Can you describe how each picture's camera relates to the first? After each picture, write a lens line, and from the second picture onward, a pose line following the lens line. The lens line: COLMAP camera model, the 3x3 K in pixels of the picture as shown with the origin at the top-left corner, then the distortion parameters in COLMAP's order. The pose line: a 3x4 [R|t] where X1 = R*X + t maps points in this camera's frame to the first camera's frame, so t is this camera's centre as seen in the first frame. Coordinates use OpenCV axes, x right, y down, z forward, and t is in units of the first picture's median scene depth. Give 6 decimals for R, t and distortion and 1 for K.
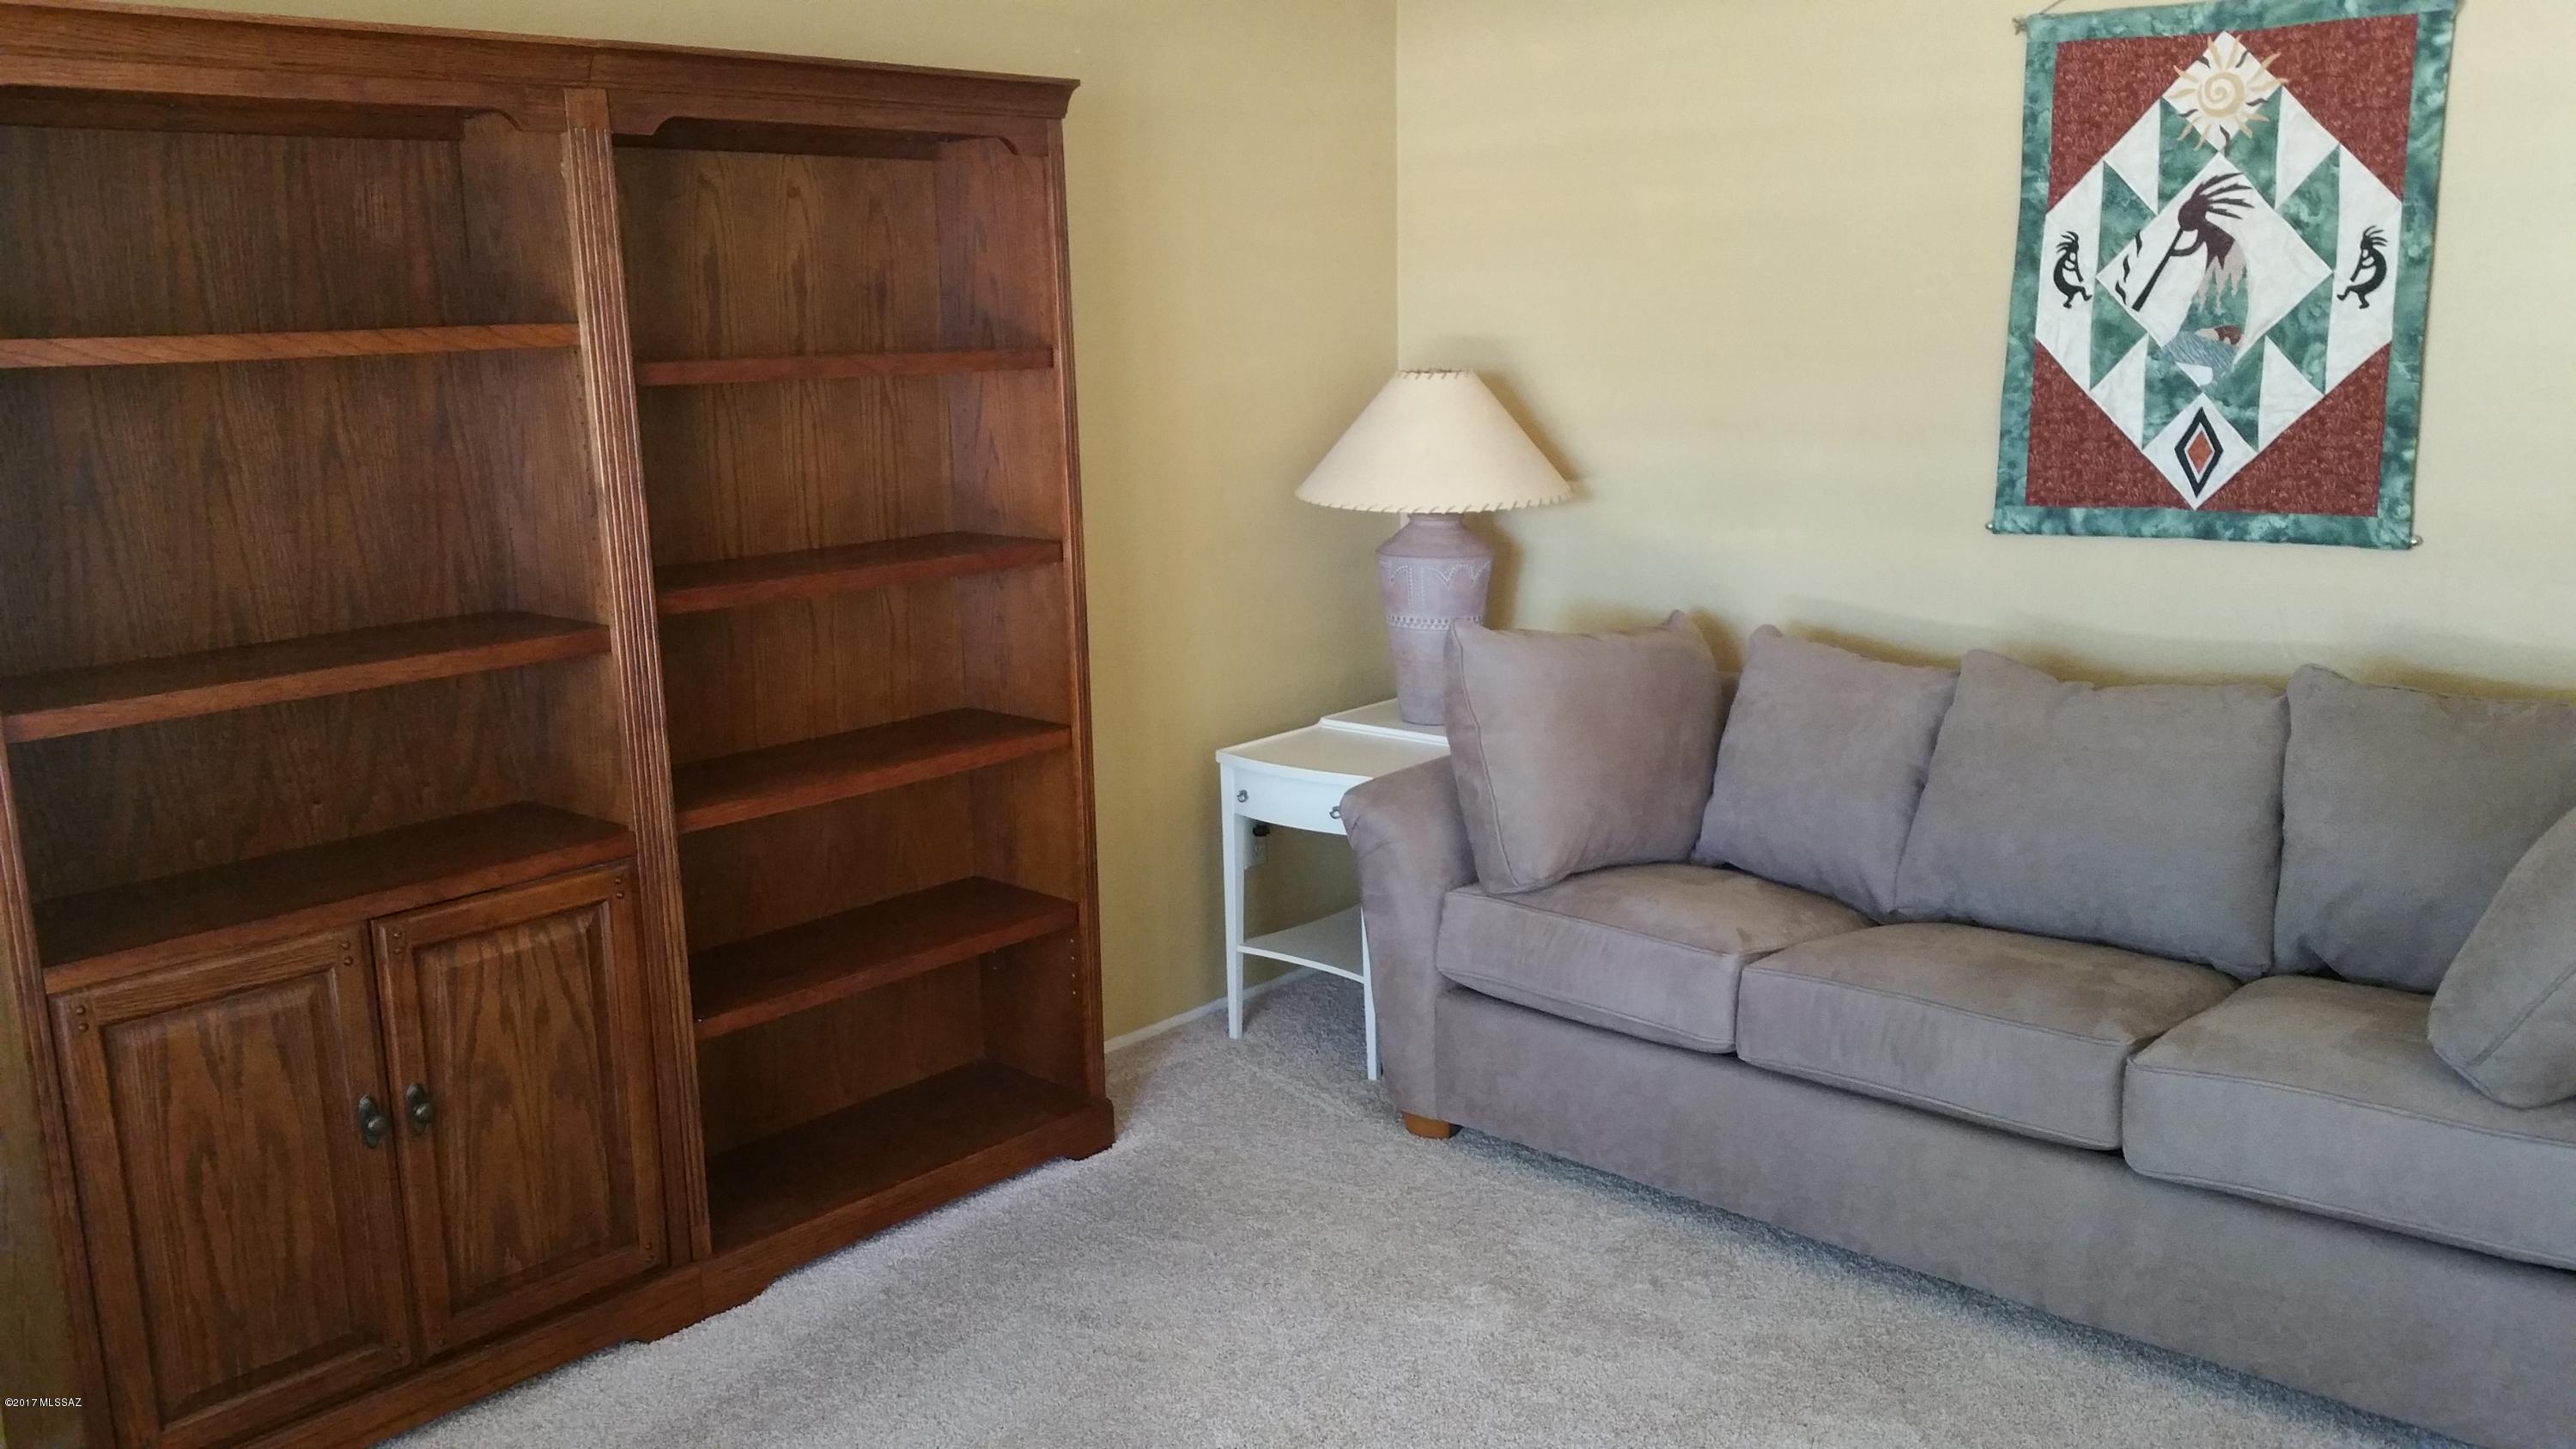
lens RADIAL K [[2218.8, 0, 1288.0], [0, 2218.8, 724.5], [0, 0, 1]] dist [0.088341, -0.108845]
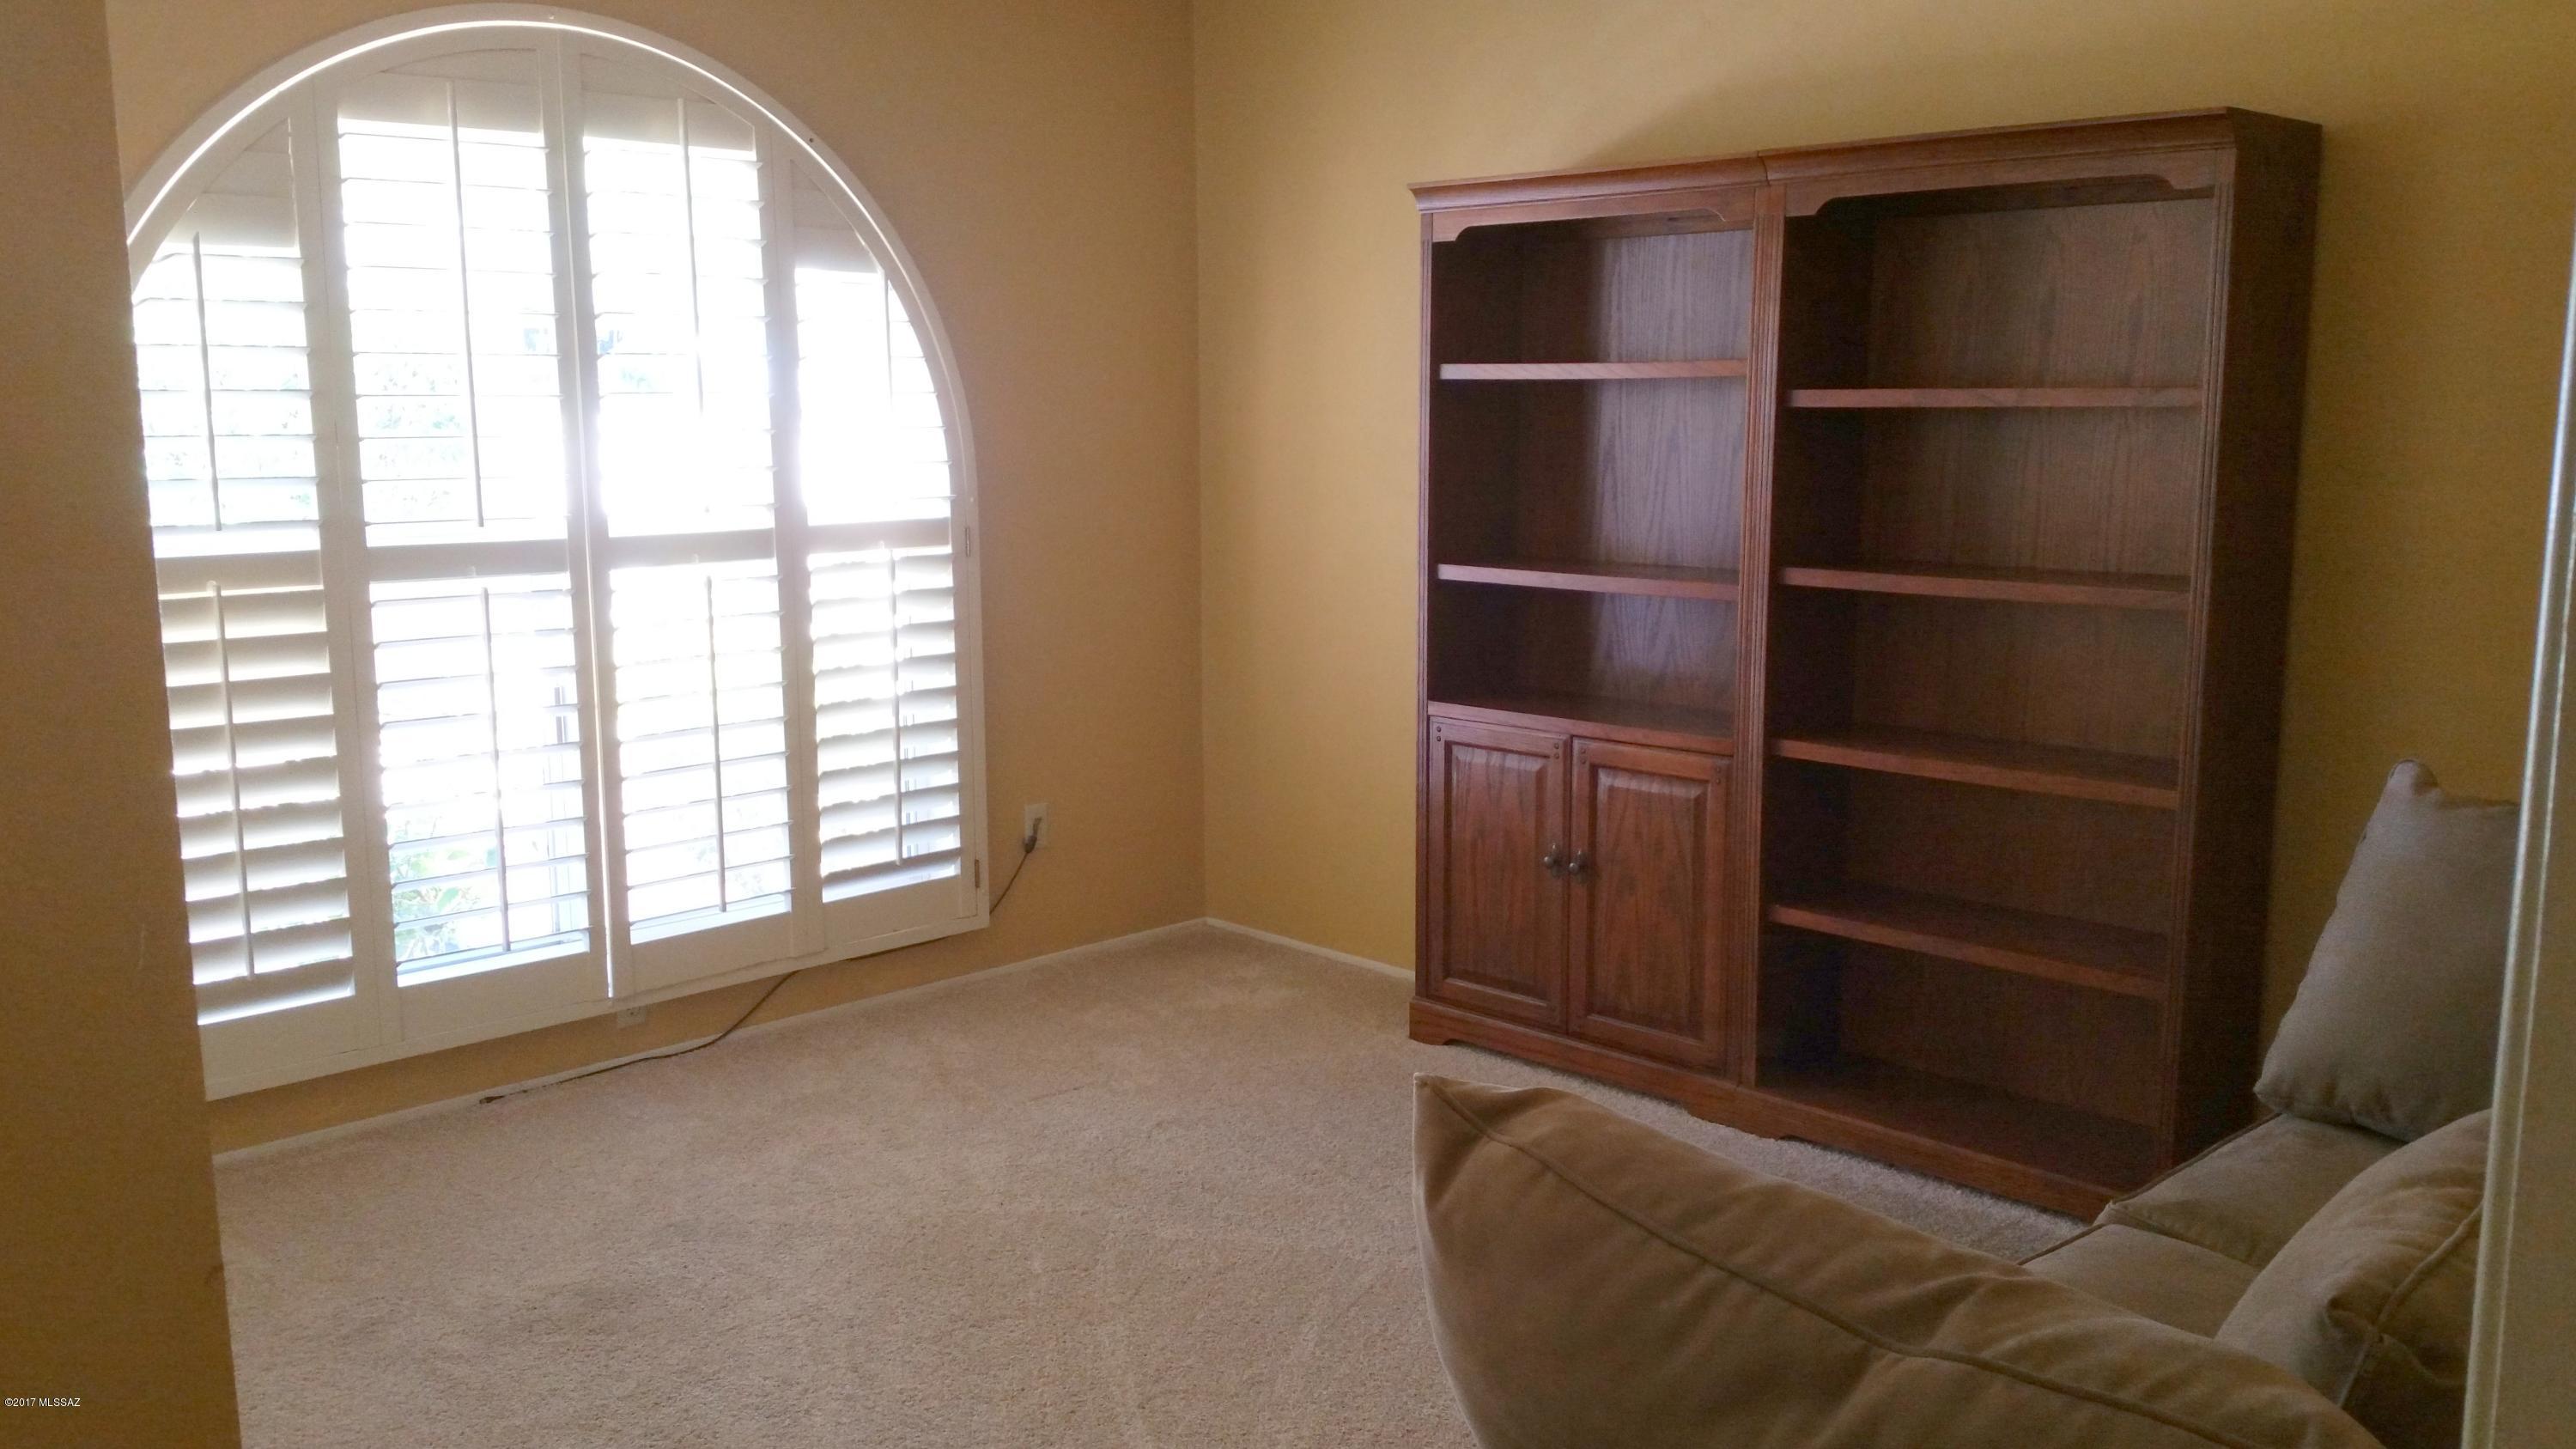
lens RADIAL K [[2108.5, 0, 1298.2], [0, 2108.5, 724.4], [0, 0, 1]] dist [0.174218, -0.320157]
pose [[-0.059390, 0.180477, -0.981785, 1.559961], [-0.194117, 0.962657, 0.188704, -0.240359], [0.979179, 0.201789, -0.022139, 1.244565]]
